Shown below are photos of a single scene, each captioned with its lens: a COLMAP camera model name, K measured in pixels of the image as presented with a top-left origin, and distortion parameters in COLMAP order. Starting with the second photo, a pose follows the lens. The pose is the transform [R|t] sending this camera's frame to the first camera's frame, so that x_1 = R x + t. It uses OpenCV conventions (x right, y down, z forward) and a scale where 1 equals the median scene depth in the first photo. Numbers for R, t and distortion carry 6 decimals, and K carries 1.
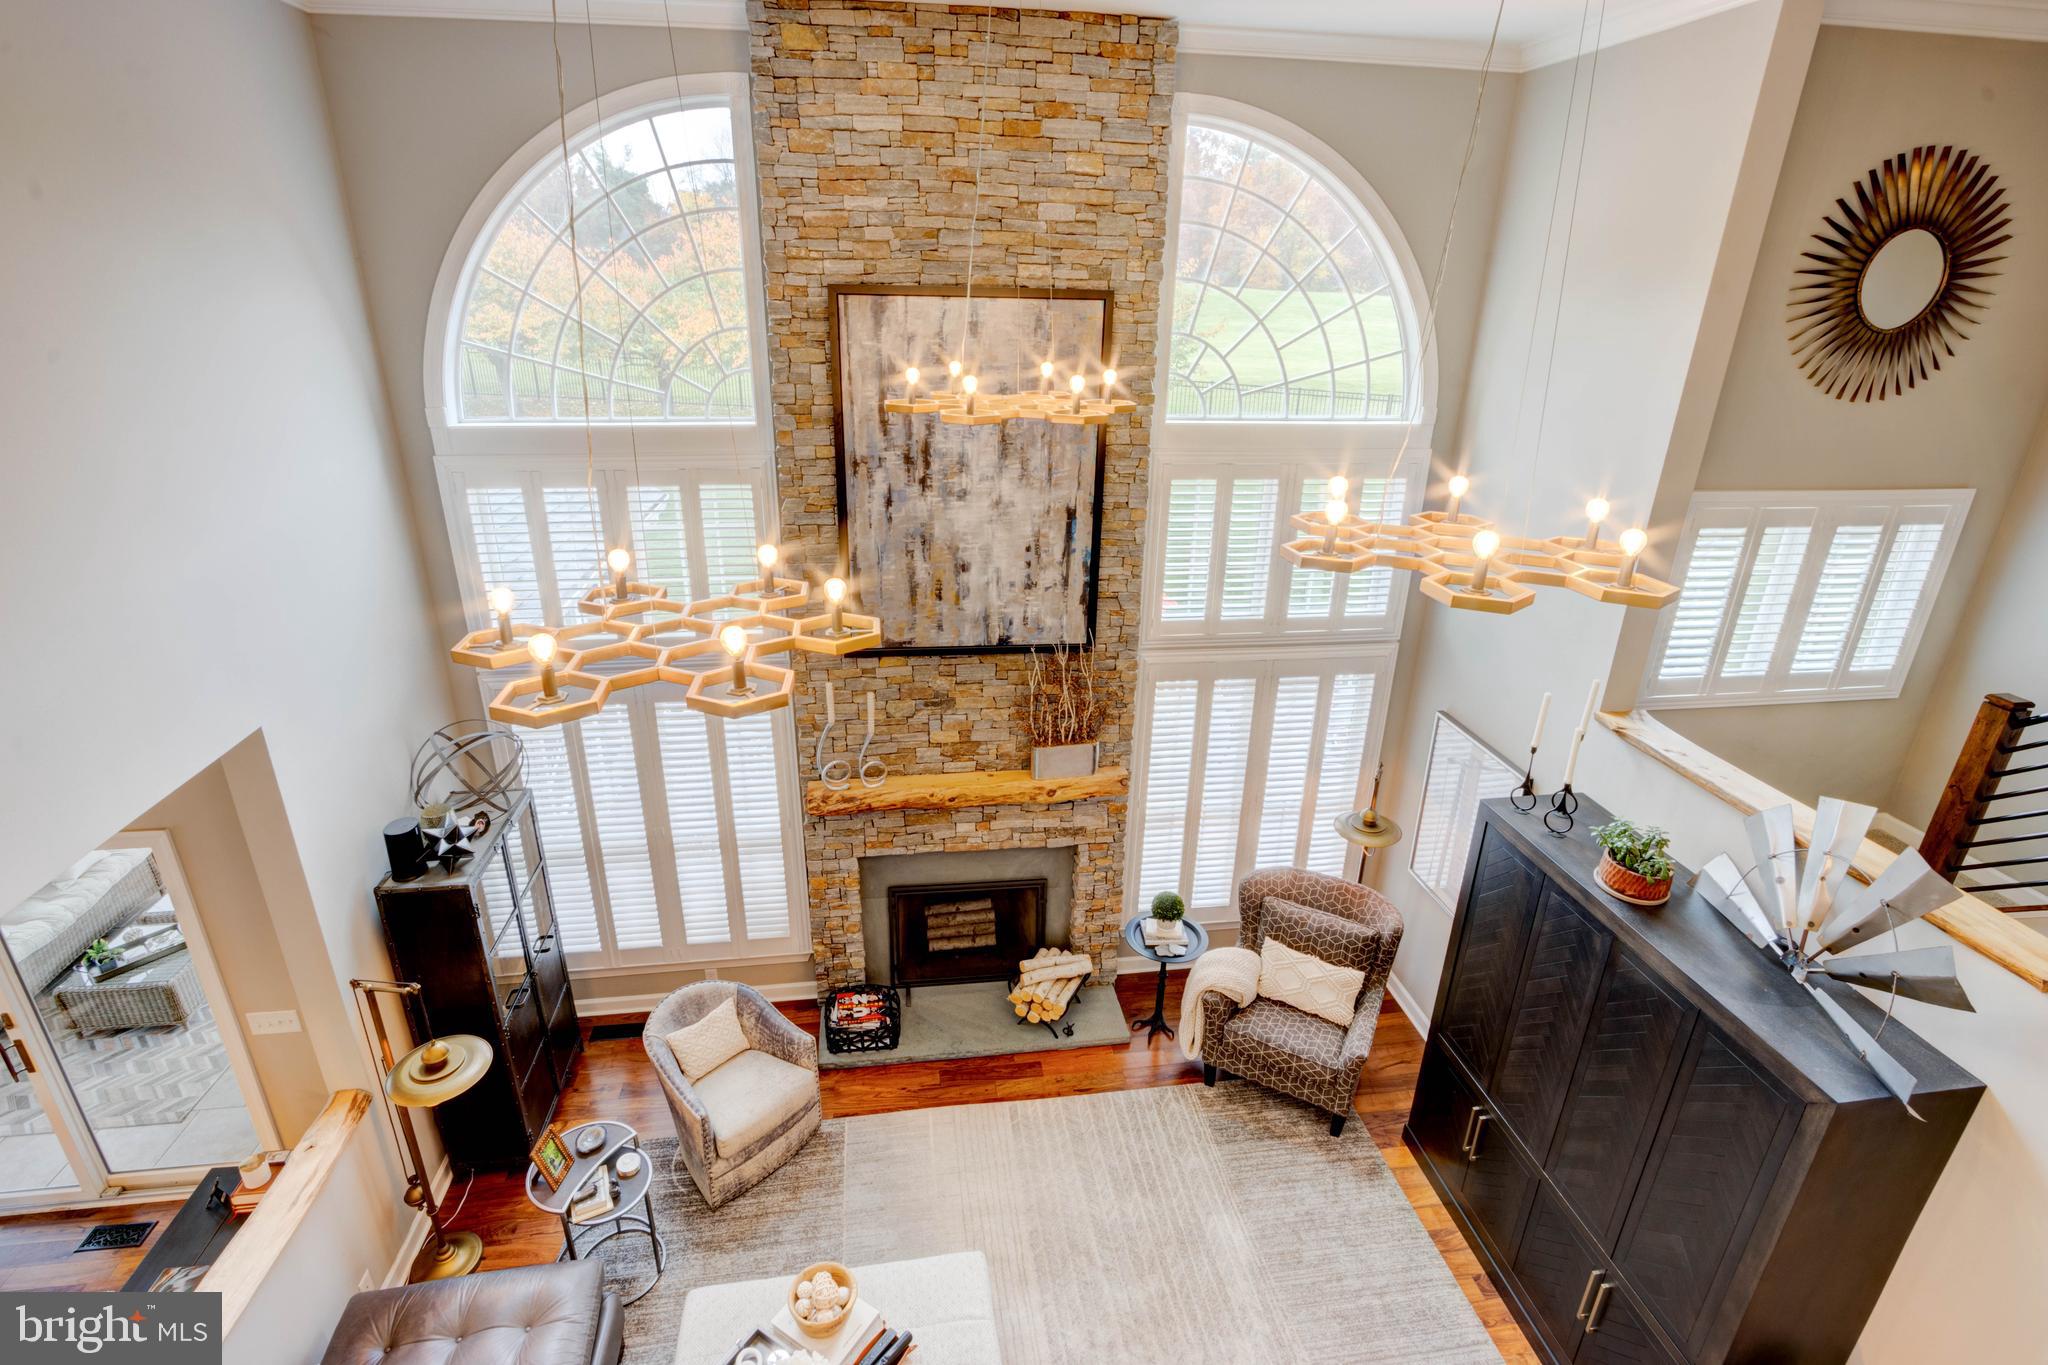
lens RADIAL K [[954.8, 0, 1032.1], [0, 954.8, 675.3], [0, 0, 1]] dist [-0.018526, 0.004952]
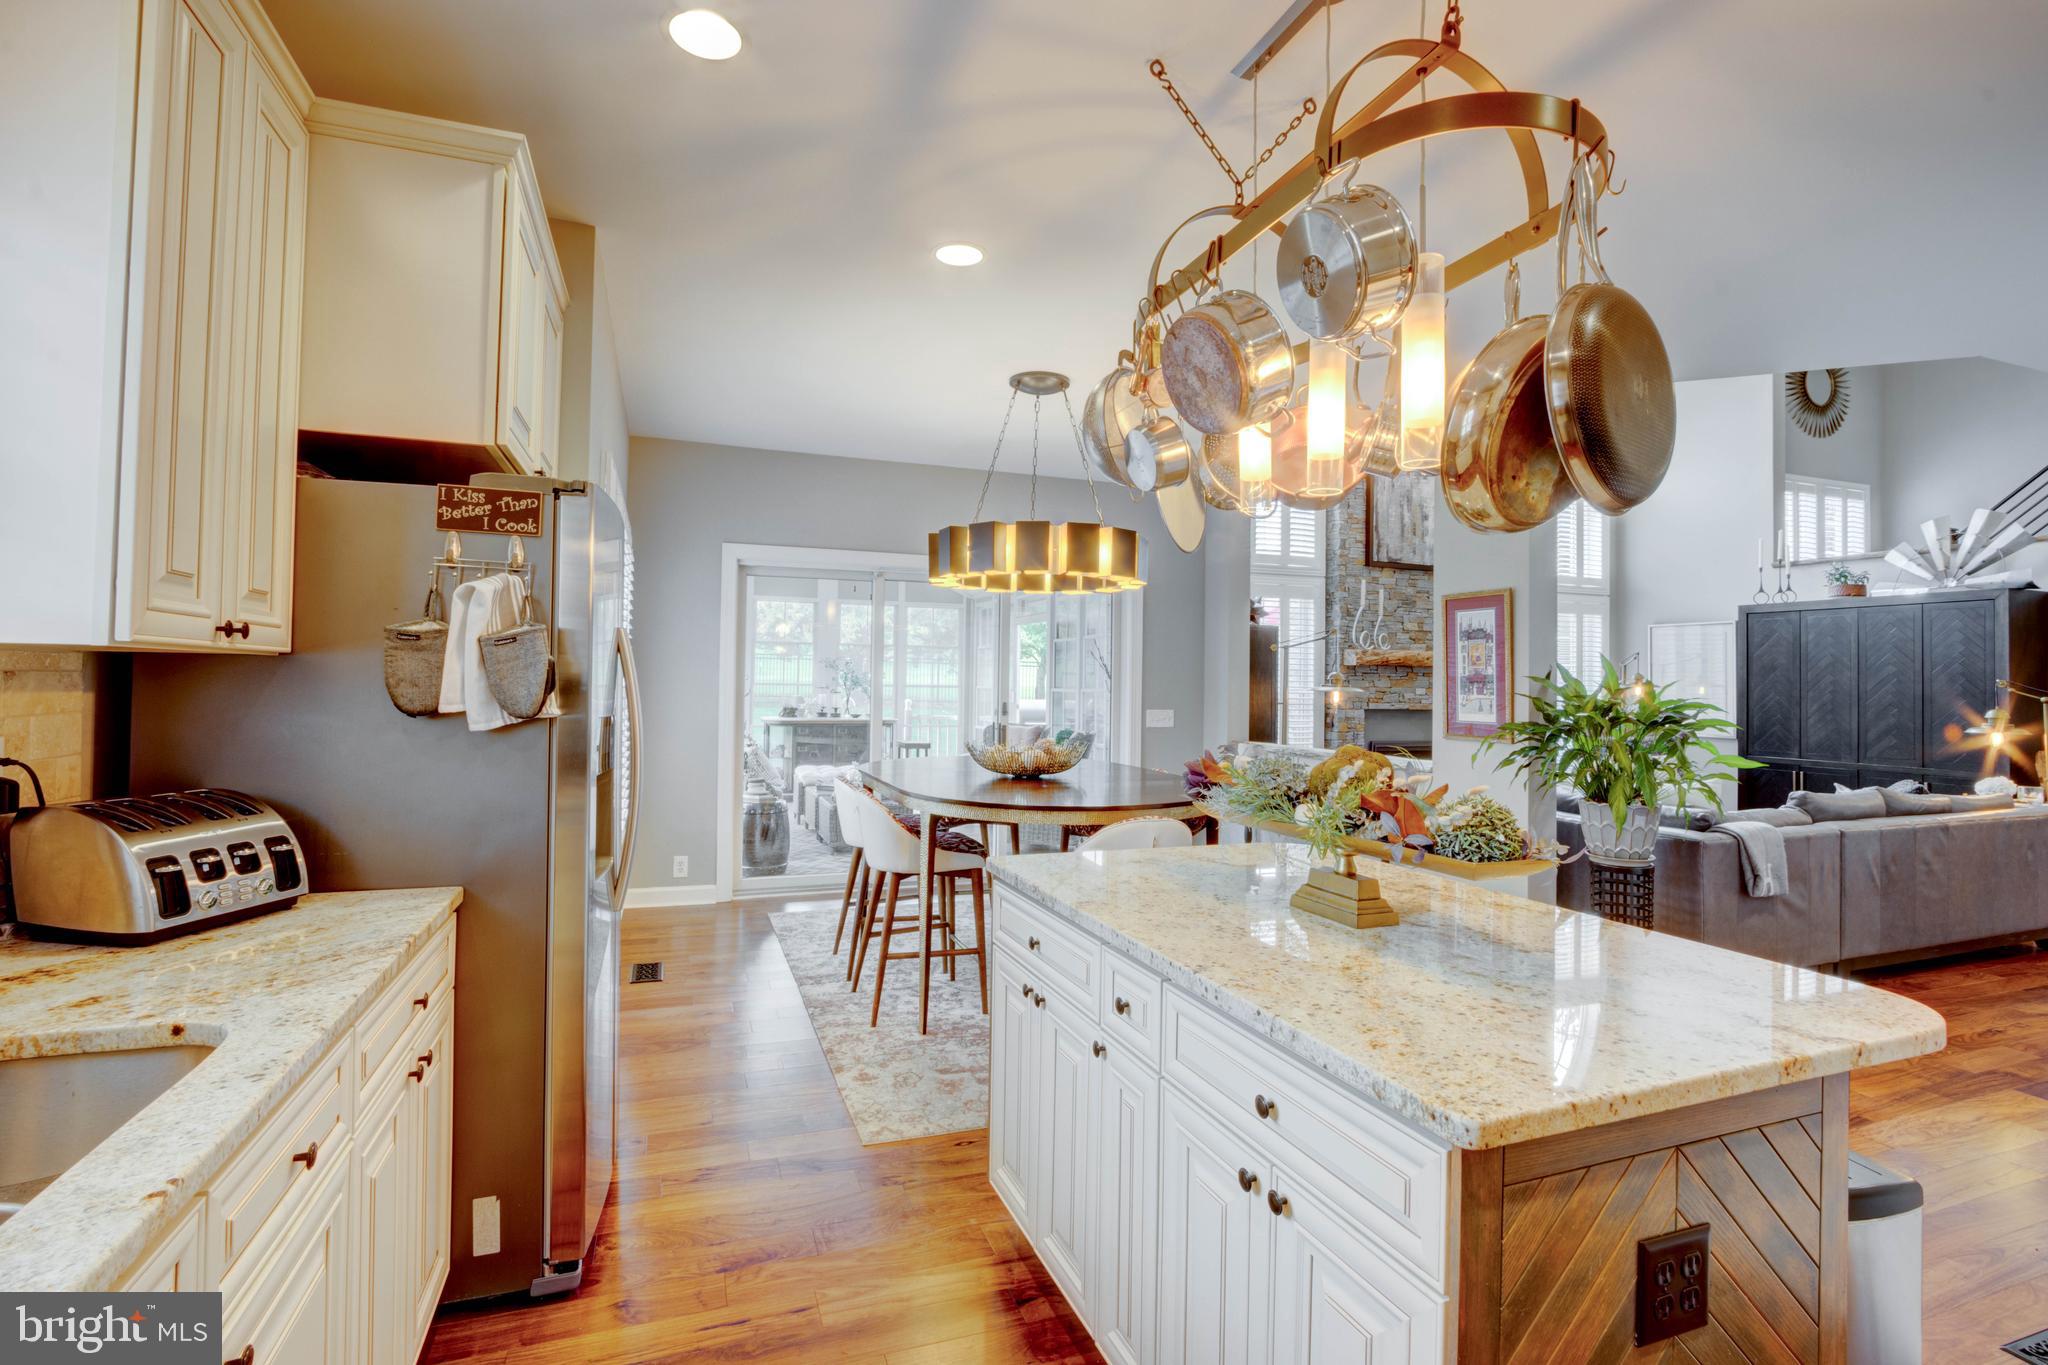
lens RADIAL K [[954.8, 0, 1016.1], [0, 954.8, 658.4], [0, 0, 1]] dist [-0.018526, 0.004952]
pose [[0.976693, -0.001581, 0.214633, -1.188627], [0.083583, 0.923841, -0.373540, 0.720400], [-0.197696, 0.382774, 0.902441, -0.332942]]
